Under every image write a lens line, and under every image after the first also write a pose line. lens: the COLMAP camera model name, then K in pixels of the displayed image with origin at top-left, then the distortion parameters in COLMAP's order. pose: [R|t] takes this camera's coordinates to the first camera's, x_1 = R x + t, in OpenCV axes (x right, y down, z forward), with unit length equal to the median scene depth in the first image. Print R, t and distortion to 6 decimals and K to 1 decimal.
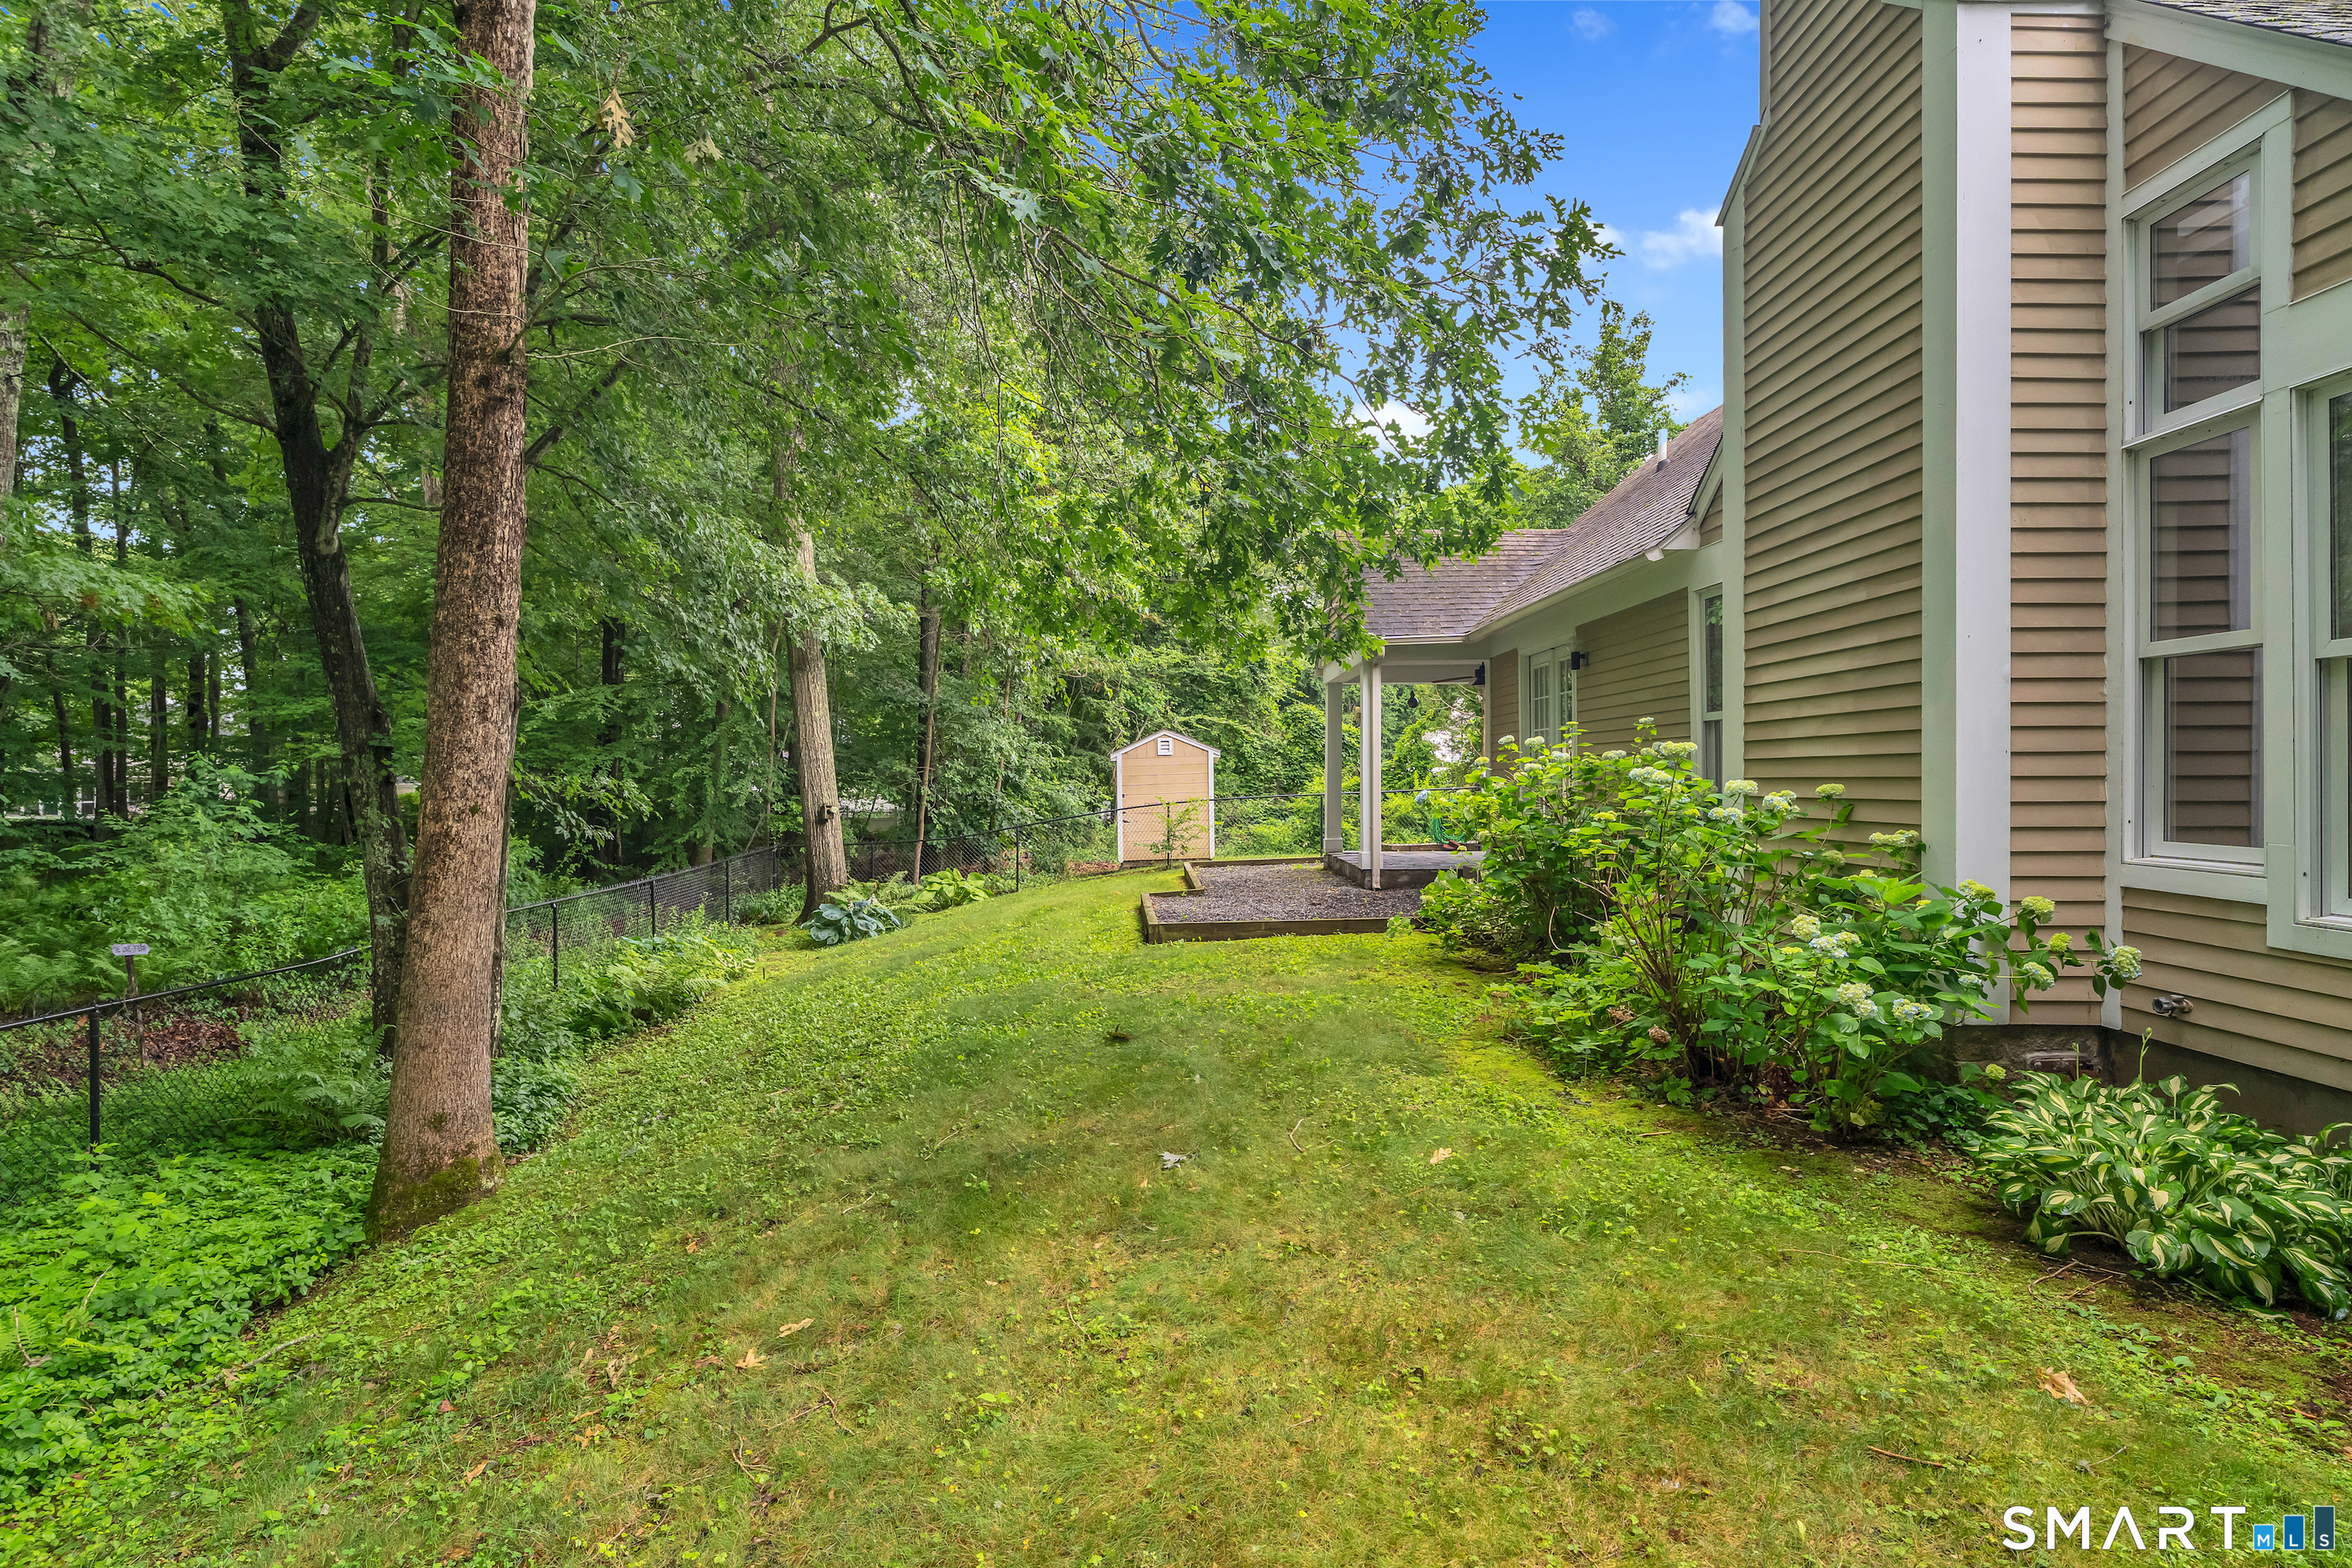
lens RADIAL K [[1153.8, 0, 1179.8], [0, 1153.8, 781.7], [0, 0, 1]] dist [-0.000543, -0.000013]
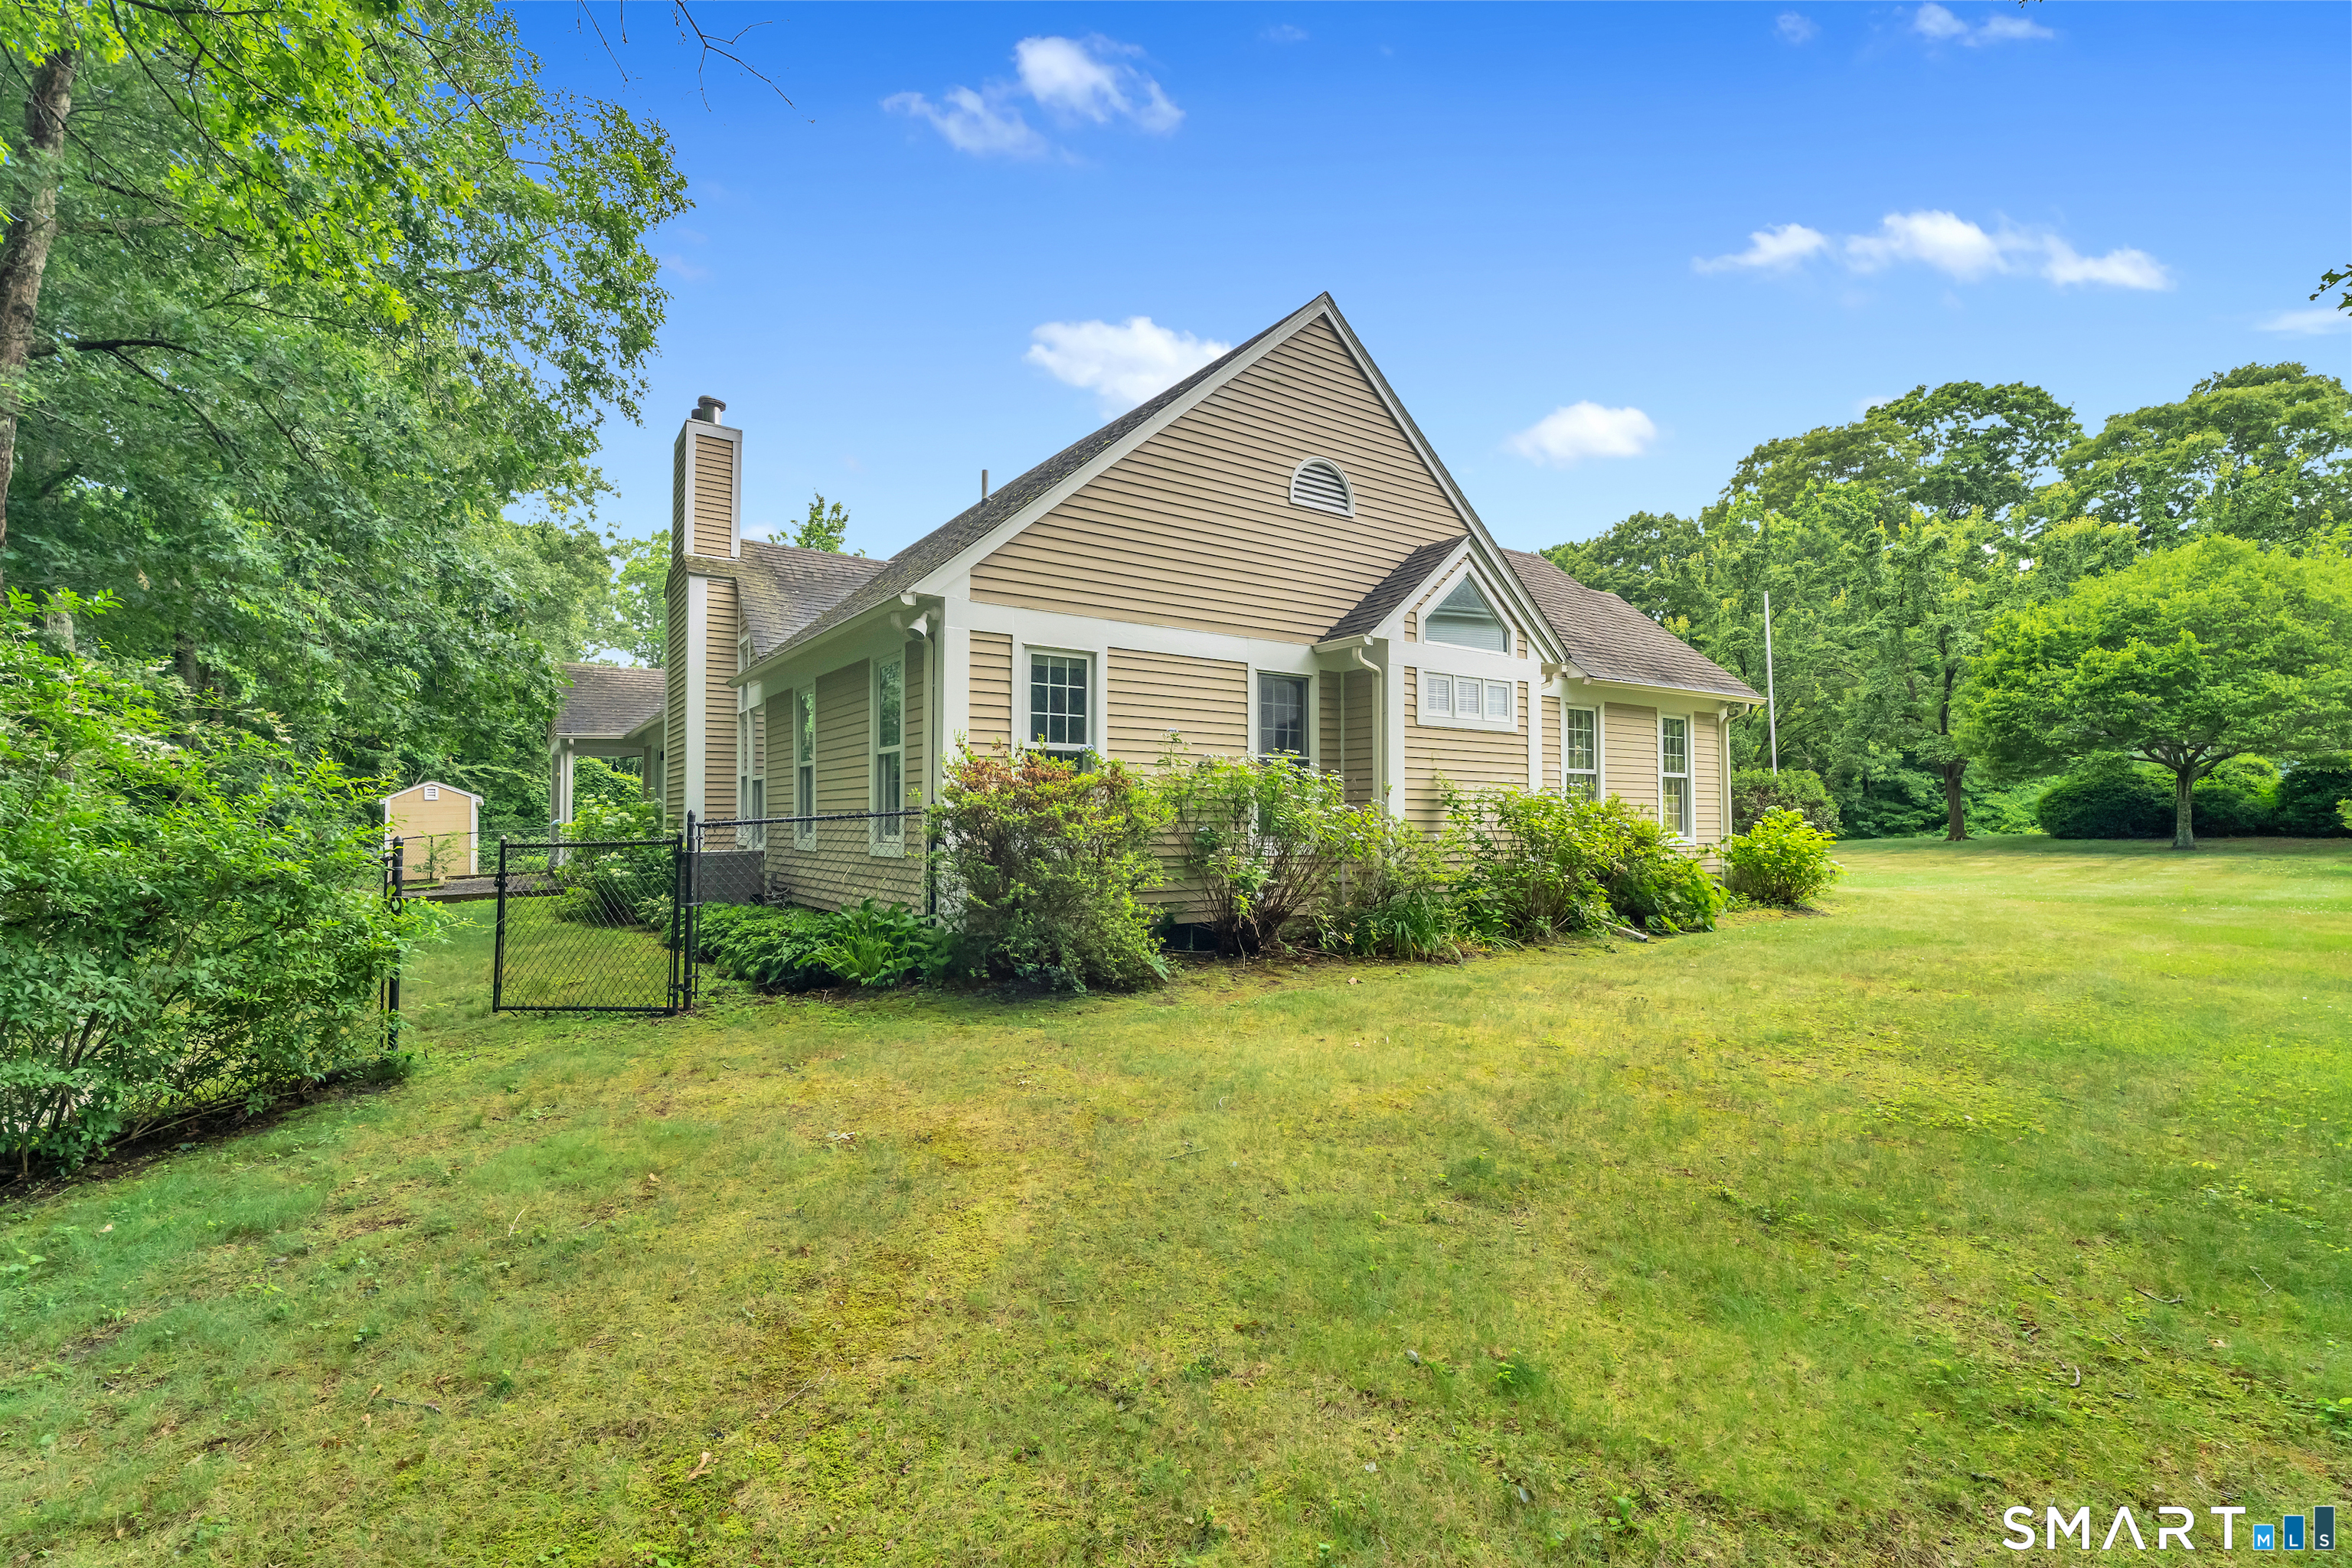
lens RADIAL K [[1056.0, 0, 1169.5], [0, 1056.0, 792.3], [0, 0, 1]] dist [-0.002065, 0.000505]
pose [[0.842777, 0.016104, 0.538022, 0.034107], [0.000956, 0.999506, -0.031415, 0.005116], [-0.538263, 0.026990, 0.842345, -0.328040]]
